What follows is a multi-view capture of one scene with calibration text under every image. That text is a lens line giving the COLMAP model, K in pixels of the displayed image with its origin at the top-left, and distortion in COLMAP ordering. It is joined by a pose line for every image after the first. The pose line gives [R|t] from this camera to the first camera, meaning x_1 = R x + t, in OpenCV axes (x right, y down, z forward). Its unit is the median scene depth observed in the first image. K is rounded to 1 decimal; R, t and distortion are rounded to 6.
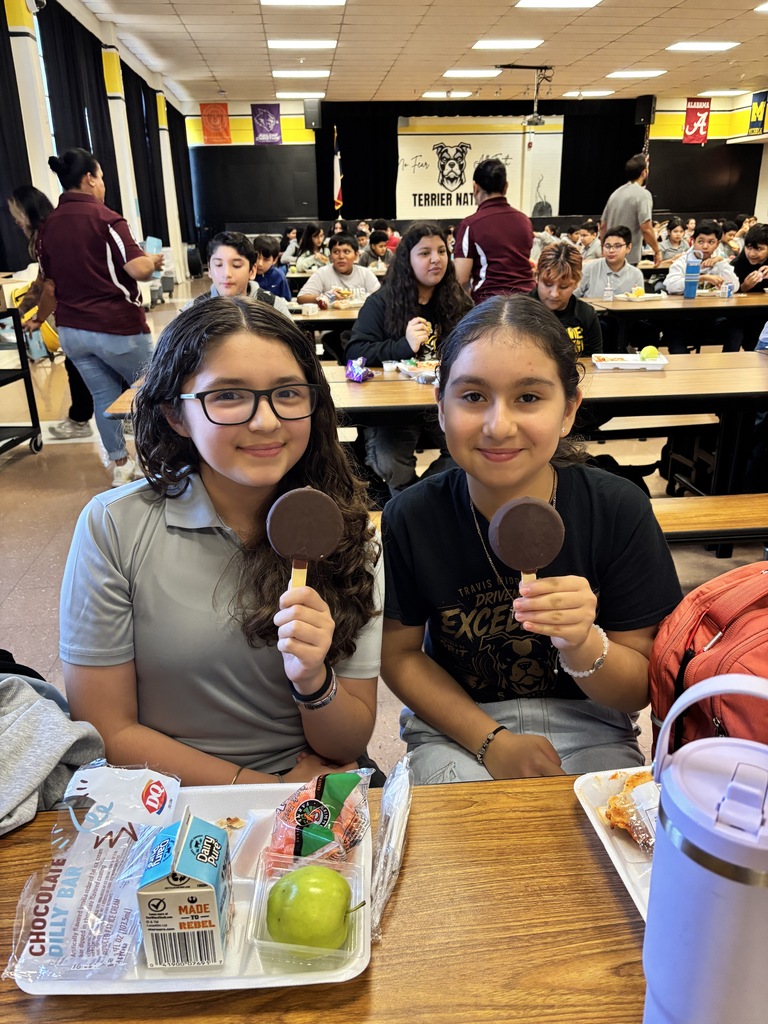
lens RADIAL K [[792.0, 0, 384.0], [0, 792.0, 512.0], [0, 0, 1]] dist [0.083233, -0.112727]
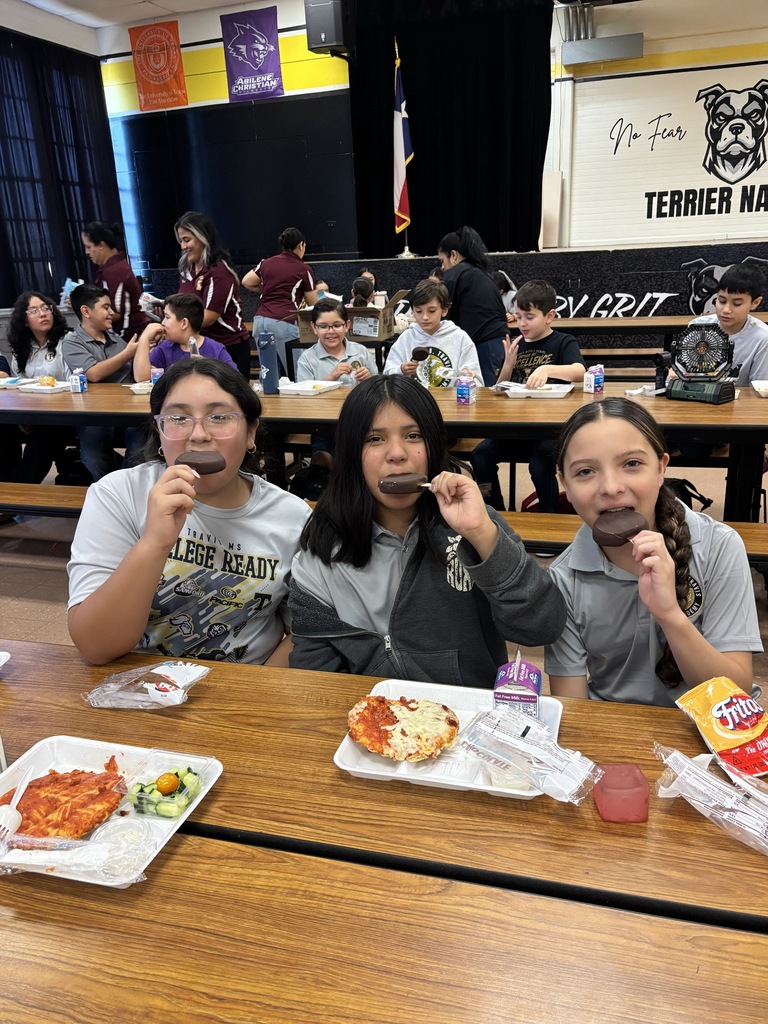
lens RADIAL K [[792.0, 0, 384.0], [0, 792.0, 512.0], [0, 0, 1]] dist [0.083233, -0.112727]
pose [[0.913890, 0.103681, -0.392498, 0.118628], [-0.112586, 0.993642, 0.000332, -0.210378], [0.390037, 0.043886, 0.919753, 0.560291]]
